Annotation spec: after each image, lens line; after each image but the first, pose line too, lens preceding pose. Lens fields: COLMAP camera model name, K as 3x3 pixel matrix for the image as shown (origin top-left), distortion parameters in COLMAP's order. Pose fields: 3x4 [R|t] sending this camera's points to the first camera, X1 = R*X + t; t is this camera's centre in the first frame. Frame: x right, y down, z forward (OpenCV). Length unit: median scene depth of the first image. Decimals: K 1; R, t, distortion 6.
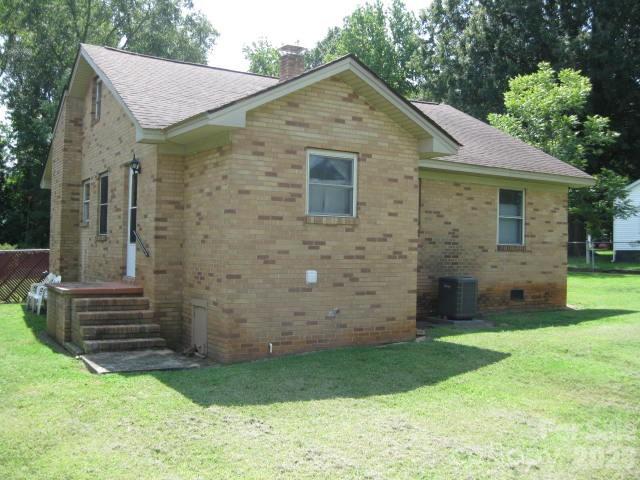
lens RADIAL K [[657.5, 0, 319.2], [0, 657.5, 238.9], [0, 0, 1]] dist [-0.108139, 0.000000]
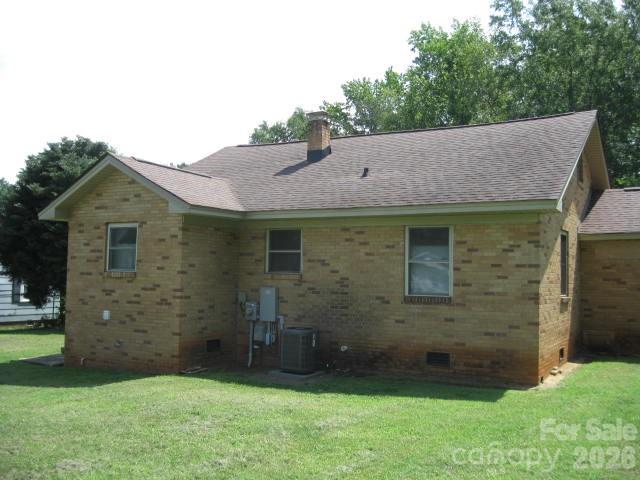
lens RADIAL K [[657.5, 0, 318.6], [0, 657.5, 239.6], [0, 0, 1]] dist [-0.108139, 0.000000]
pose [[0.473889, -0.058176, -0.878661, 1.300688], [0.002136, 0.997888, -0.064918, -0.011076], [0.880582, 0.028887, 0.473013, 0.676601]]
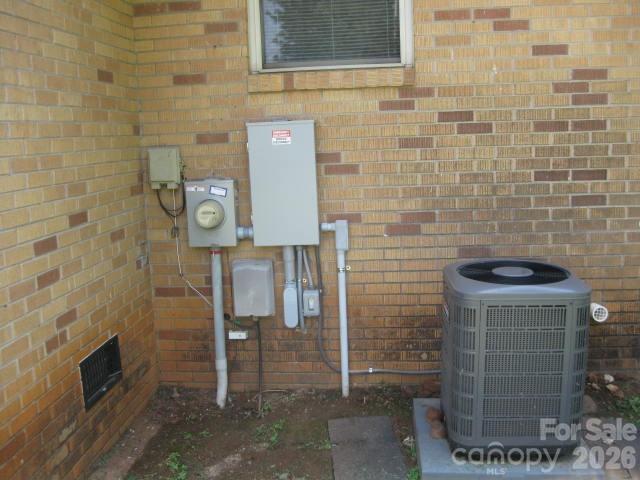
lens RADIAL K [[657.5, 0, 322.4], [0, 657.5, 234.1], [0, 0, 1]] dist [-0.108139, 0.000000]
pose [[0.796687, 0.044599, -0.602744, 0.360980], [0.061201, 0.986195, 0.153864, 0.004844], [0.601285, -0.159470, 0.782959, 0.930180]]
